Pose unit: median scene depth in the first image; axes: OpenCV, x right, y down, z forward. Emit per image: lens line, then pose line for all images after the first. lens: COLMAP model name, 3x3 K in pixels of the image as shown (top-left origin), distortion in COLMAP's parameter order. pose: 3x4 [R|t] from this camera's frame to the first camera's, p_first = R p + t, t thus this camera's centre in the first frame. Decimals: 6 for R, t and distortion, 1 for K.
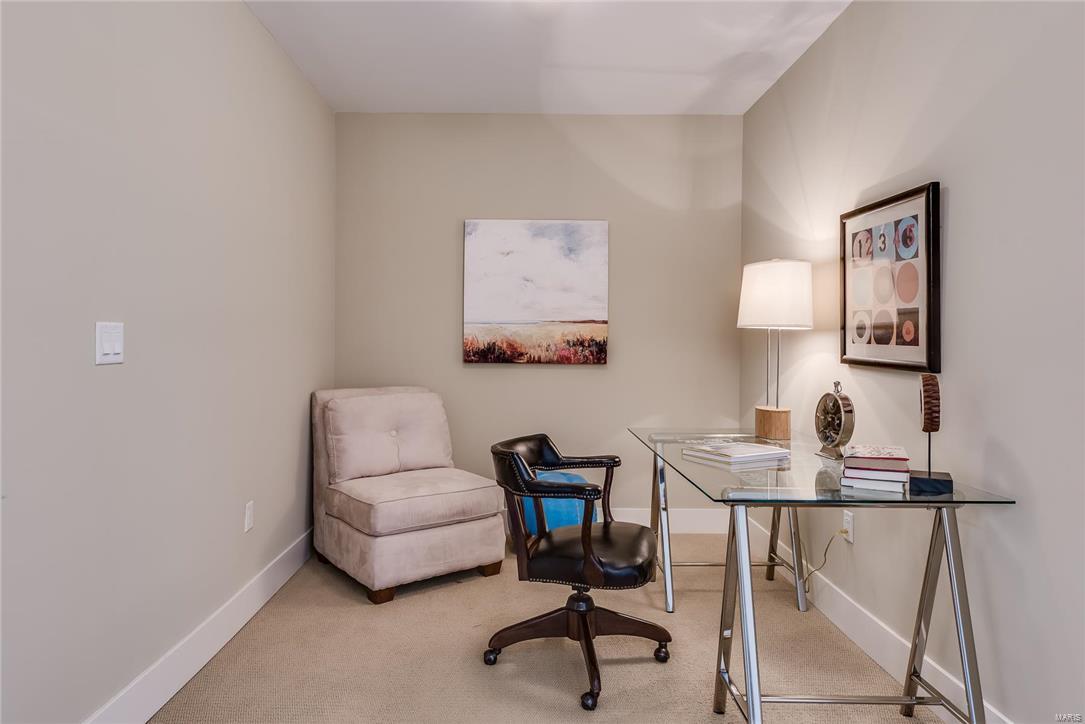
lens RADIAL K [[640.1, 0, 545.0], [0, 640.1, 354.3], [0, 0, 1]] dist [0.004493, 0.002396]
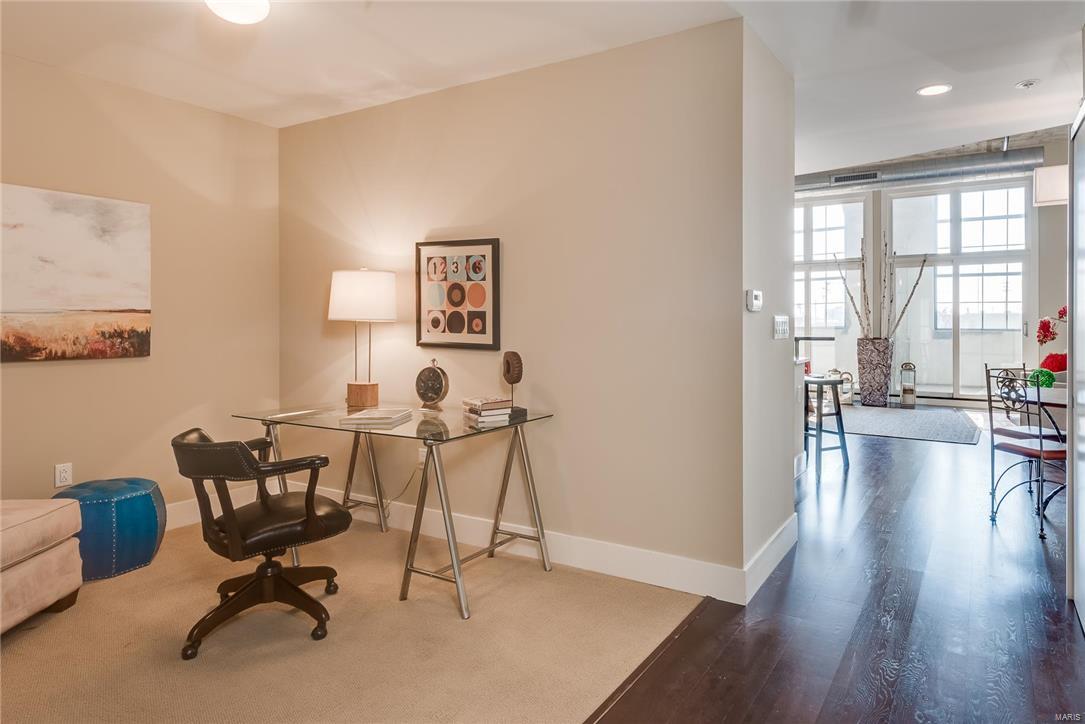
lens RADIAL K [[640.1, 0, 591.8], [0, 640.1, 320.7], [0, 0, 1]] dist [0.004493, 0.002396]
pose [[0.514380, -0.008080, 0.857524, -0.495663], [0.020341, 0.999789, -0.002781, -0.026960], [-0.857321, 0.018874, 0.514436, -0.060451]]
